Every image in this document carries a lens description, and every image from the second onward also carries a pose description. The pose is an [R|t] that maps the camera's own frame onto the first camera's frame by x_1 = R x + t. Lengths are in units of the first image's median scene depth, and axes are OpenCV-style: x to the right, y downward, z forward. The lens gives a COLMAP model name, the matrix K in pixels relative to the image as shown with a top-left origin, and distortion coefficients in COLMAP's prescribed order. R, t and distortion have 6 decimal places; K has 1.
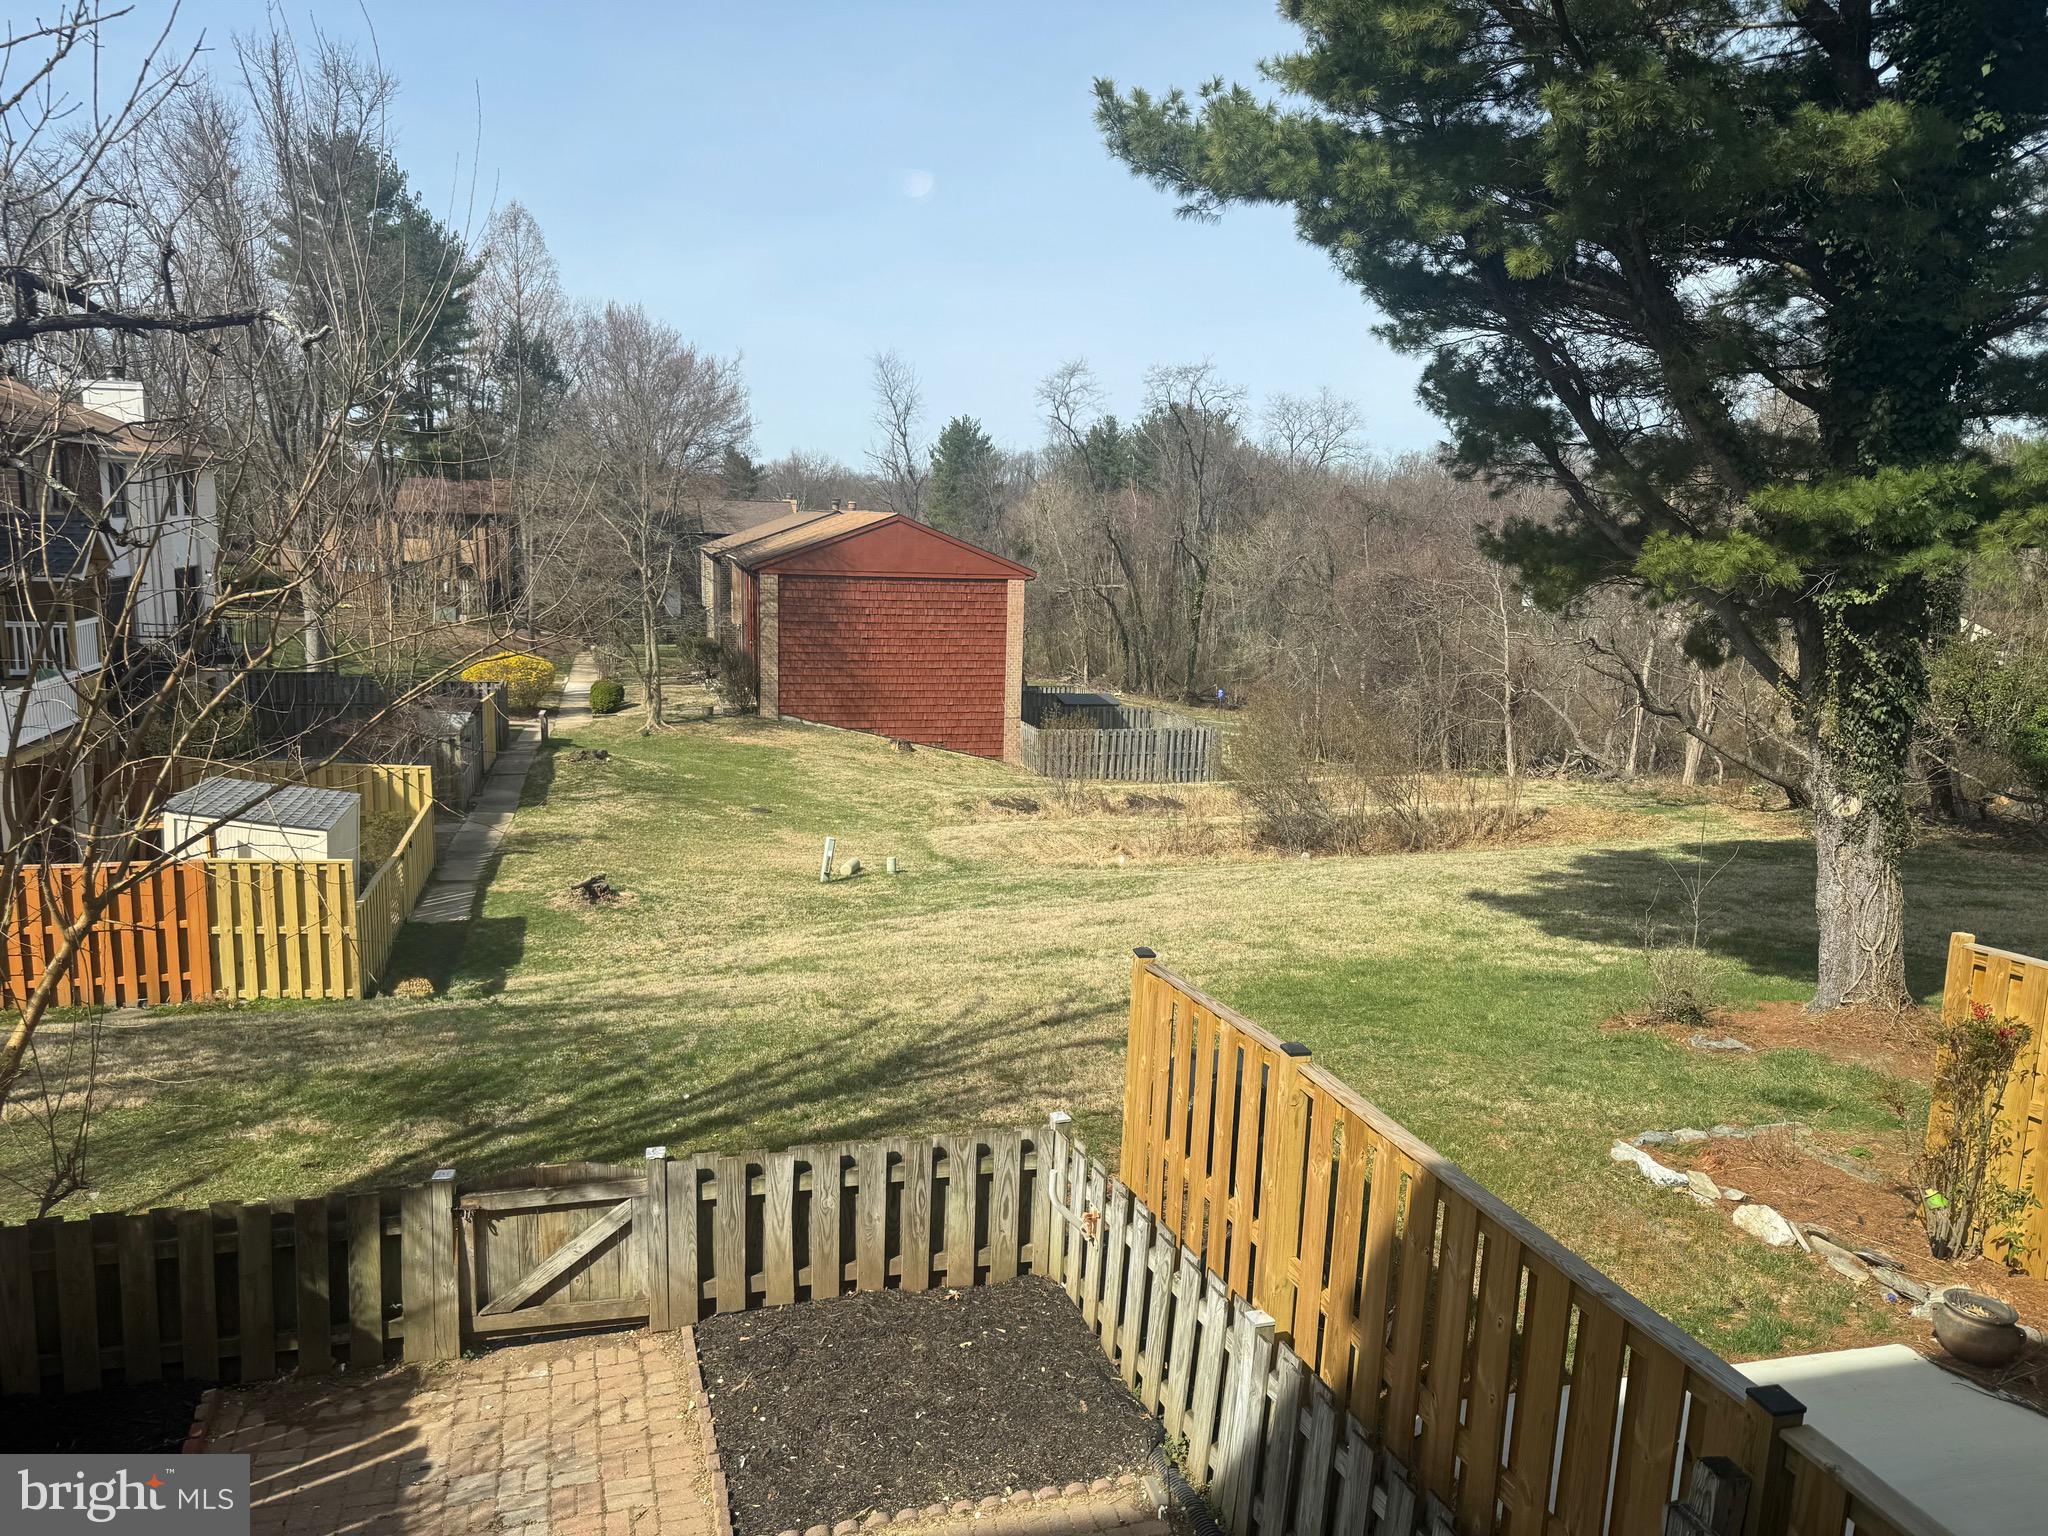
lens RADIAL K [[1427.6, 0, 1026.7], [0, 1427.6, 775.8], [0, 0, 1]] dist [0.049335, -0.039907]
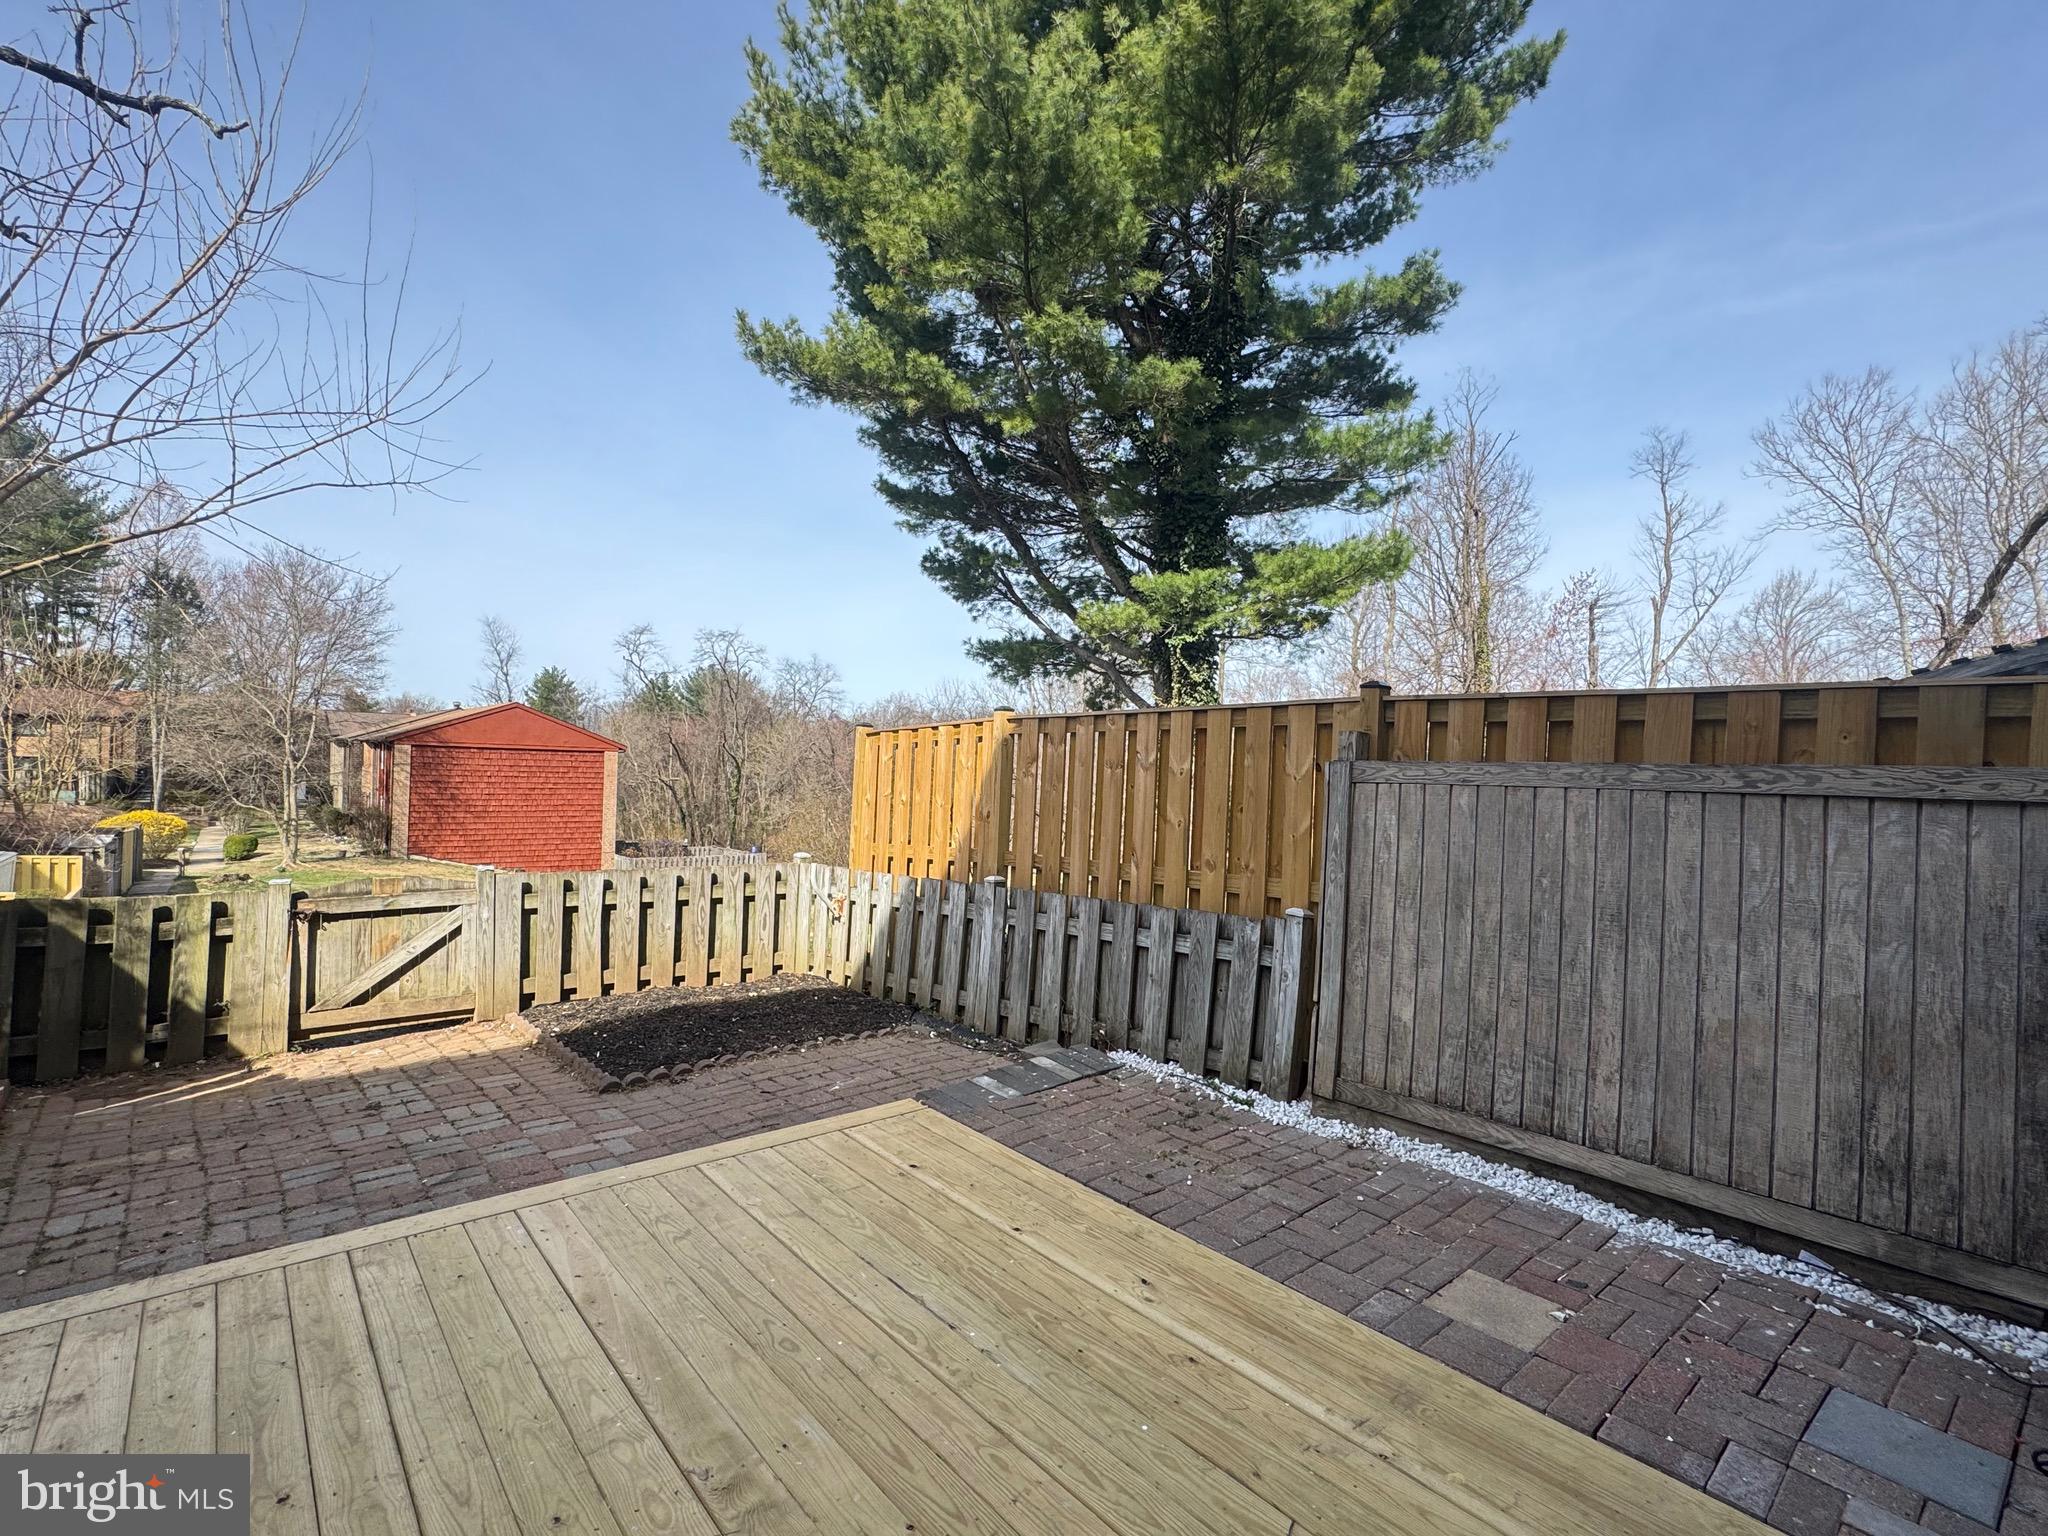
lens RADIAL K [[949.2, 0, 1021.5], [0, 949.2, 762.5], [0, 0, 1]] dist [-0.001907, -0.001189]
pose [[0.910899, -0.001043, 0.412628, -0.050870], [0.072455, 0.984864, -0.157459, 0.097221], [-0.406218, 0.173326, 0.897187, 0.020765]]
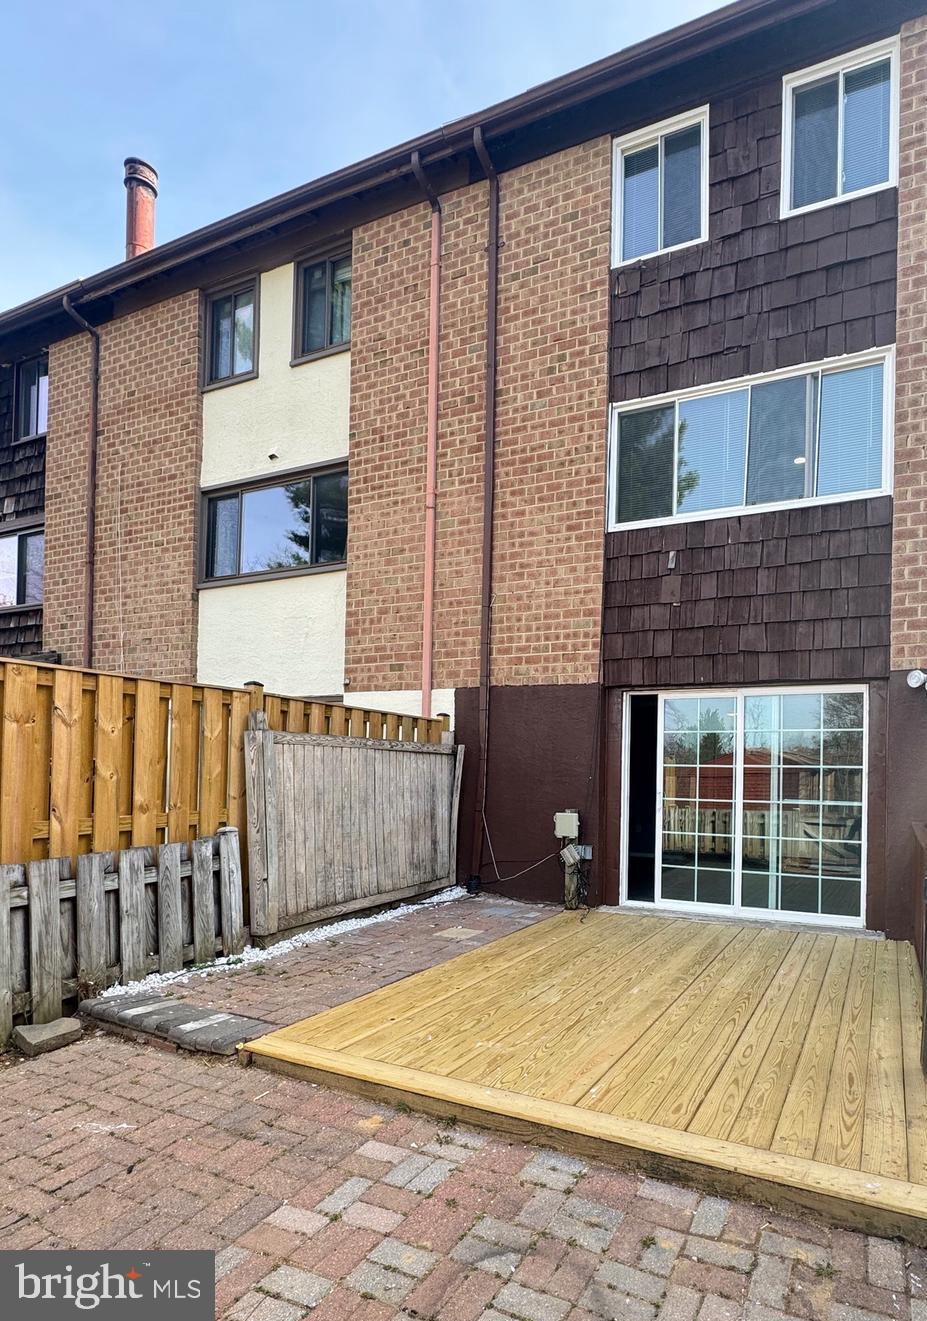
lens RADIAL K [[707.1, 0, 575.6], [0, 707.1, 771.7], [0, 0, 1]] dist [0.000415, 0.000455]
pose [[-0.765688, -0.044589, 0.641664, -0.128756], [0.071379, 0.985542, 0.153660, 0.062179], [-0.639239, 0.163457, -0.751436, 0.242502]]
